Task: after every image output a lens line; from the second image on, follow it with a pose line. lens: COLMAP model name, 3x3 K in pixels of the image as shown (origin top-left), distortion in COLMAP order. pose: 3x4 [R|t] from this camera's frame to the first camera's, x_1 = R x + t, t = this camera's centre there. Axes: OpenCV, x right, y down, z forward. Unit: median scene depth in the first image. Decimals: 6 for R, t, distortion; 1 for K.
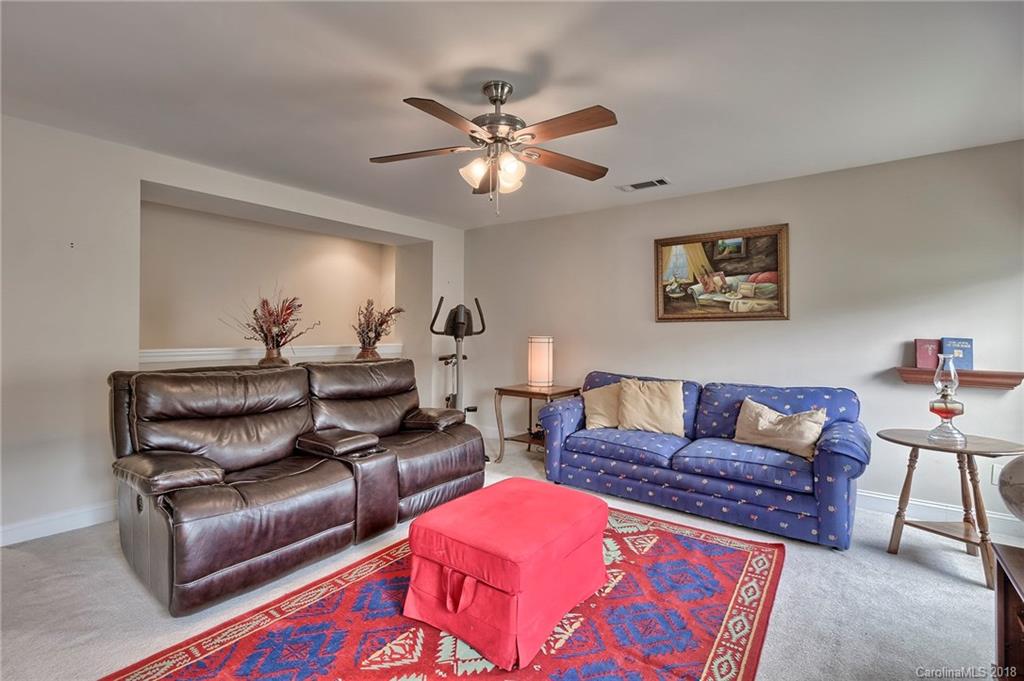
lens RADIAL K [[483.8, 0, 507.1], [0, 483.8, 317.9], [0, 0, 1]] dist [0.000197, 0.000054]
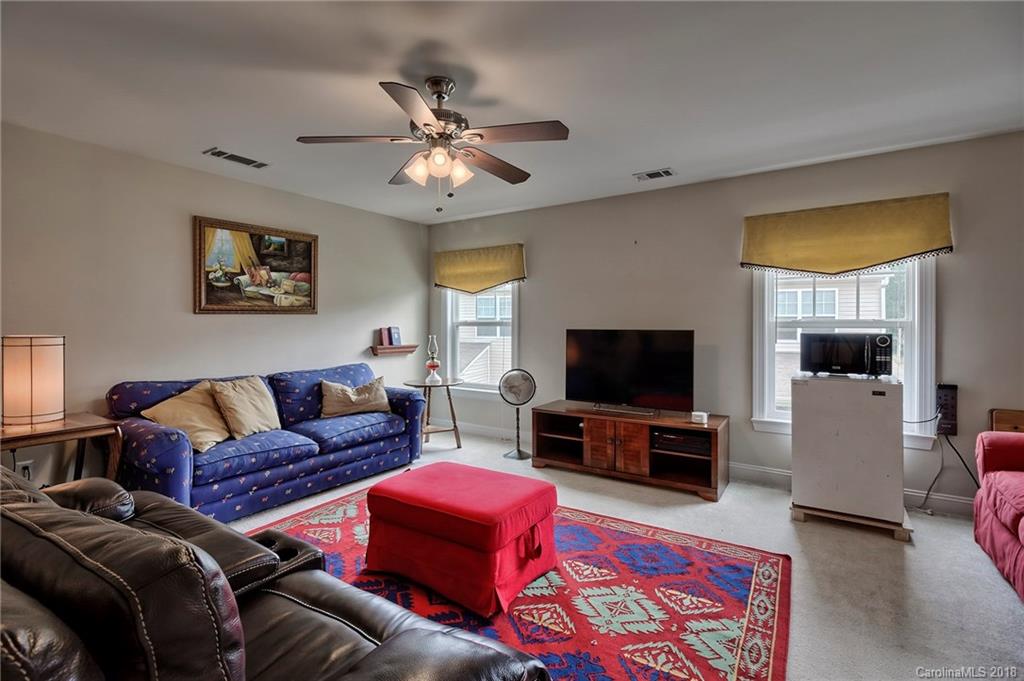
lens RADIAL K [[483.8, 0, 507.1], [0, 483.8, 317.9], [0, 0, 1]] dist [0.000197, 0.000054]
pose [[-0.076666, 0.002361, 0.997054, -0.641595], [-0.027777, 0.999604, -0.004503, 0.005380], [-0.996670, -0.028041, -0.076570, 0.578383]]
